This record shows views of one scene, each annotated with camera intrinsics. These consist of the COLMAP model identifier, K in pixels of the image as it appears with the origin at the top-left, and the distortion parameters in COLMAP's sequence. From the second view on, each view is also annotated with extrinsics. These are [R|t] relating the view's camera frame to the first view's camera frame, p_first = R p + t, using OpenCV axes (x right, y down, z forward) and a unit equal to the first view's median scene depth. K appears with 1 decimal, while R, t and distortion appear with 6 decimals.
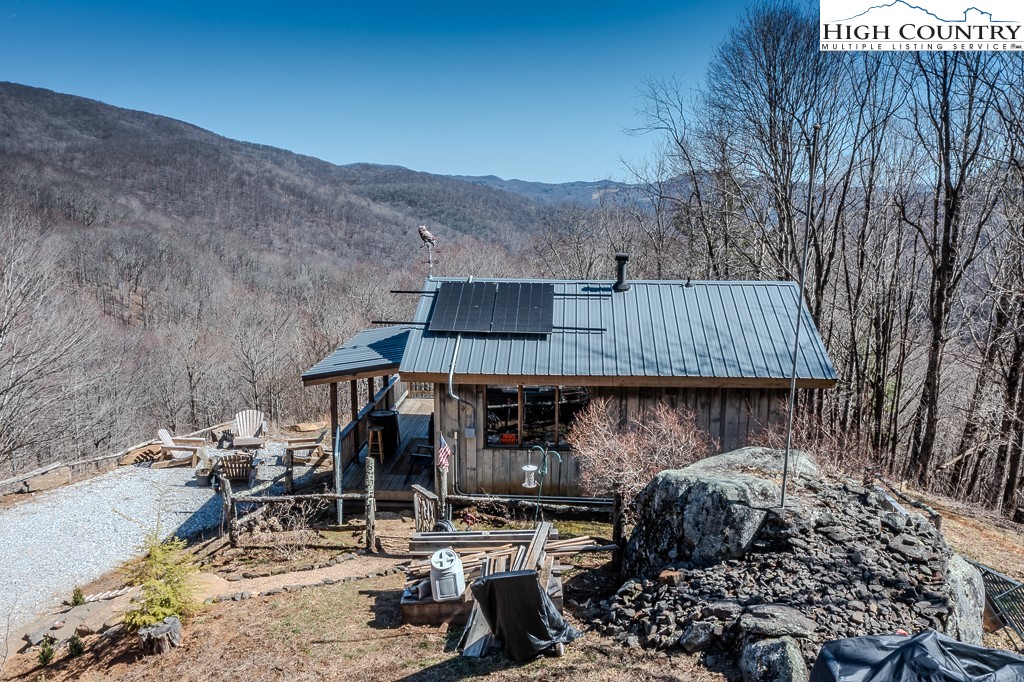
lens RADIAL K [[831.8, 0, 520.5], [0, 831.8, 344.1], [0, 0, 1]] dist [-0.014163, 0.004147]
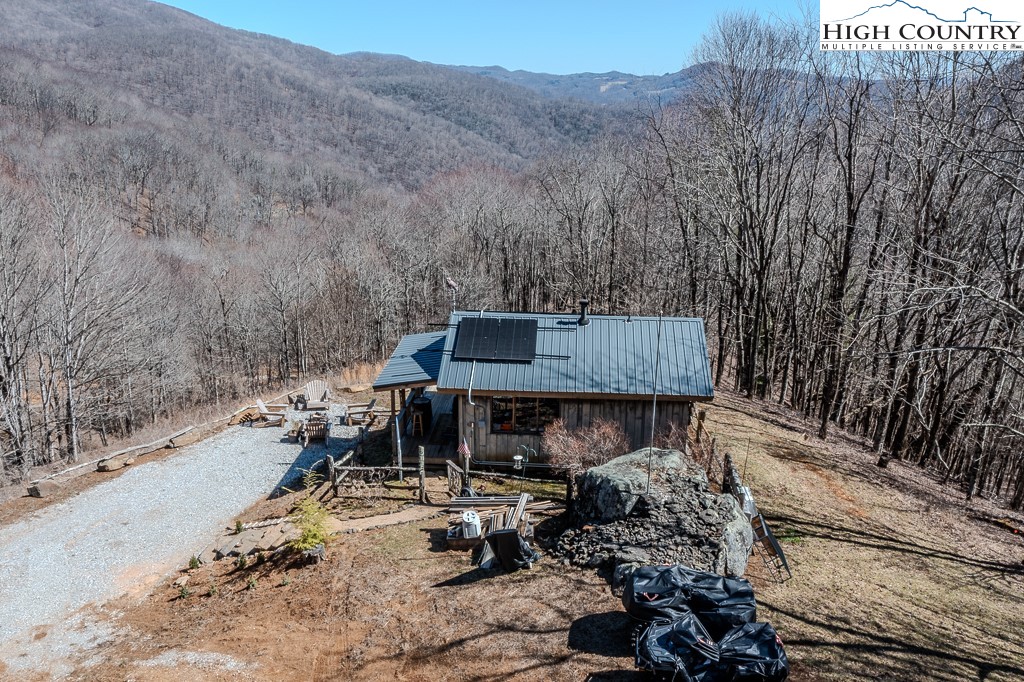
lens RADIAL K [[831.8, 0, 520.5], [0, 831.8, 344.1], [0, 0, 1]] dist [-0.014163, 0.004147]
pose [[0.999968, 0.006471, -0.004777, 0.020995], [-0.005838, 0.992482, 0.122248, -0.265863], [0.005532, -0.122216, 0.992488, -0.602580]]
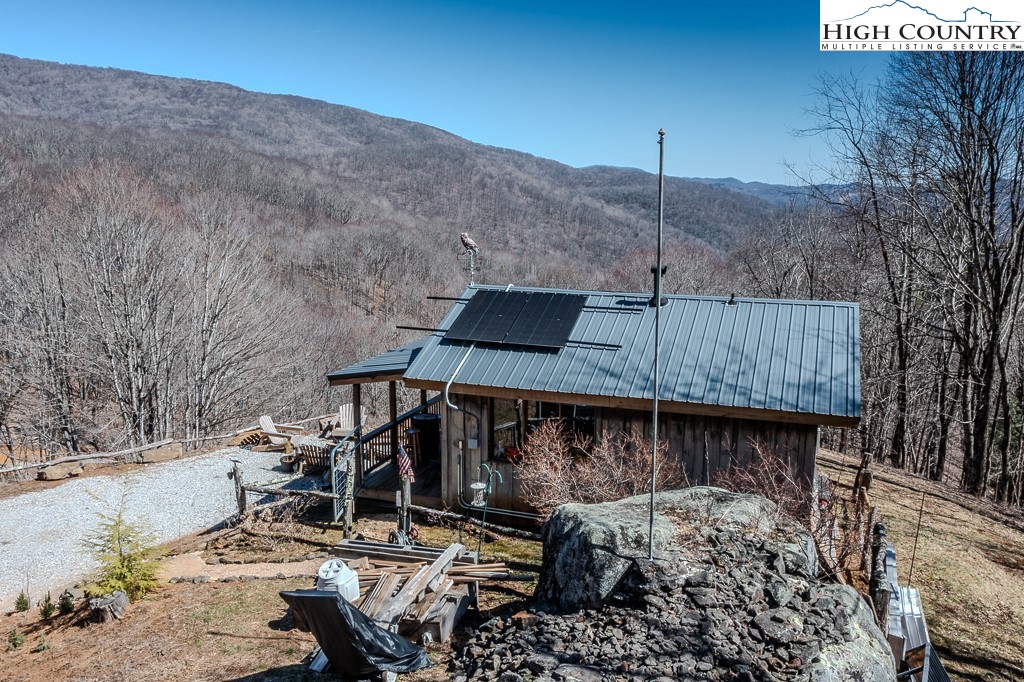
lens RADIAL K [[831.8, 0, 520.5], [0, 831.8, 344.1], [0, 0, 1]] dist [-0.014163, 0.004147]
pose [[0.961882, 0.051633, -0.268545, 0.287747], [-0.052359, 0.998618, 0.004464, -0.021425], [0.268404, 0.009767, 0.963257, 0.071290]]
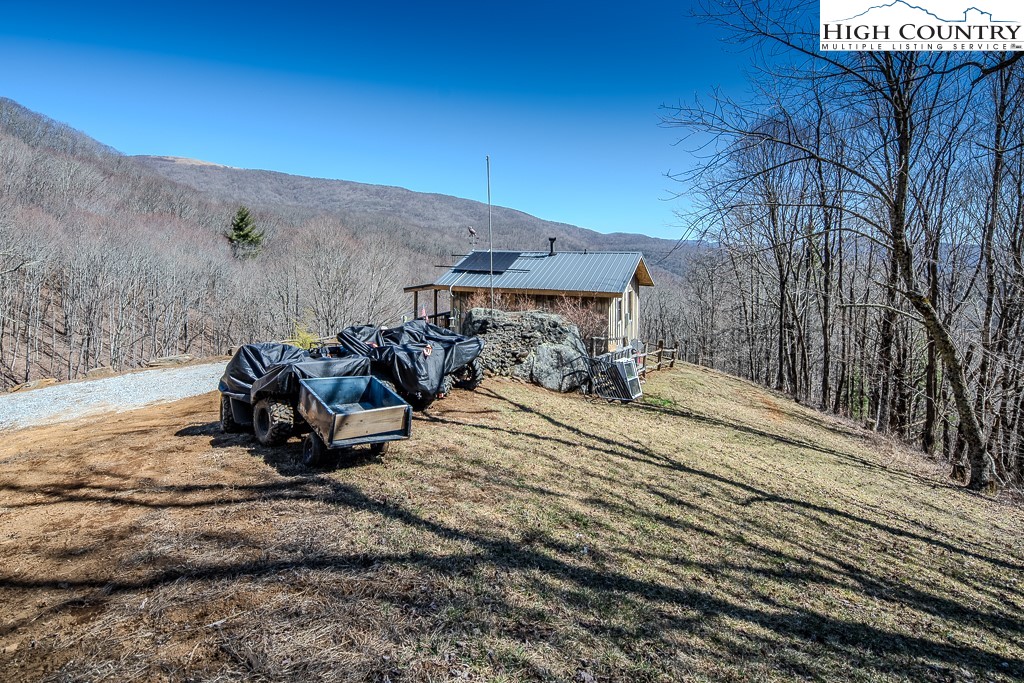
lens RADIAL K [[507.4, 0, 516.1], [0, 507.4, 248.9], [0, 0, 1]] dist [0.001977, -0.033186]
pose [[0.927733, 0.001990, -0.373238, 0.637733], [-0.069680, 0.983329, -0.167956, 0.170087], [0.366682, 0.181825, 0.912406, -0.213713]]
